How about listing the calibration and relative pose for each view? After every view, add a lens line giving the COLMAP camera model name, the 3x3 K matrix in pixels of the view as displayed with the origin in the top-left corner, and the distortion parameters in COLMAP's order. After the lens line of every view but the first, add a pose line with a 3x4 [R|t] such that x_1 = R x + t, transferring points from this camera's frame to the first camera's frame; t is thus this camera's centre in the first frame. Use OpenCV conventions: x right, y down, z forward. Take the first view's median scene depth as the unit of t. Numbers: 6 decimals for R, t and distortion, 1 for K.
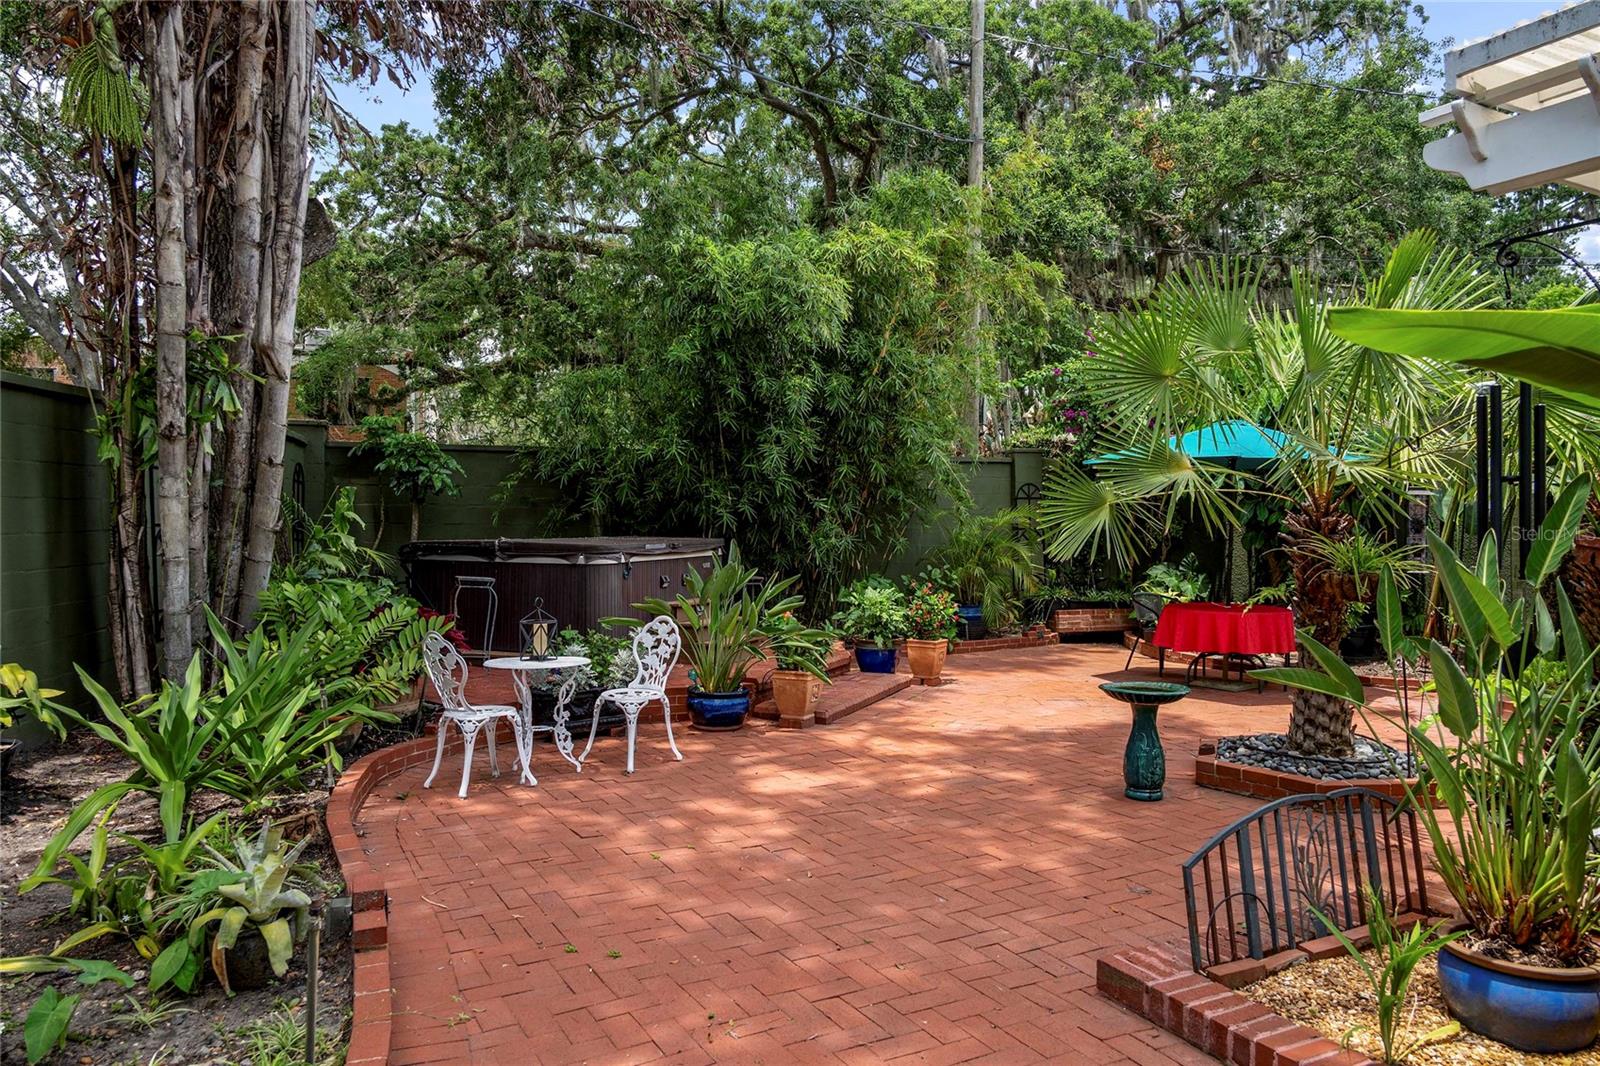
lens RADIAL K [[1046.9, 0, 795.9], [0, 1046.9, 525.4], [0, 0, 1]] dist [-0.007558, -0.000424]
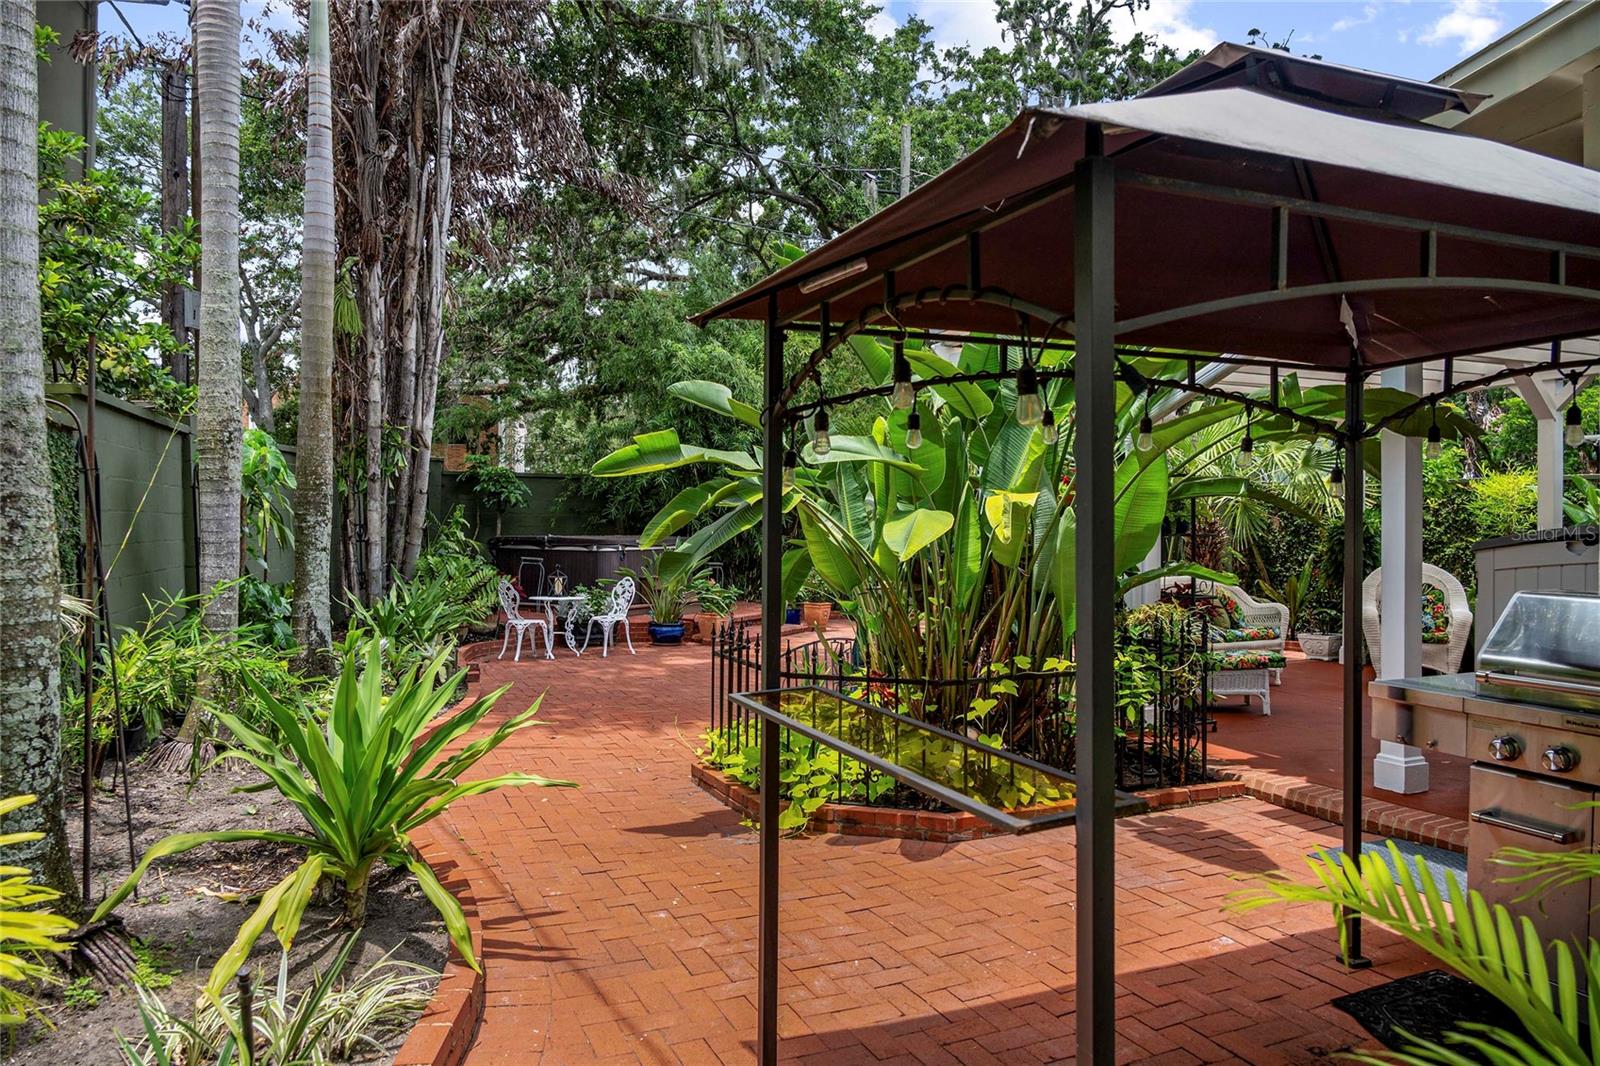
lens RADIAL K [[1046.9, 0, 801.9], [0, 1046.9, 538.3], [0, 0, 1]] dist [-0.007558, -0.000424]
pose [[0.997110, 0.010220, -0.075287, 0.320109], [-0.009790, 0.999934, 0.006079, 0.004660], [0.075344, -0.005324, 0.997143, -0.816217]]
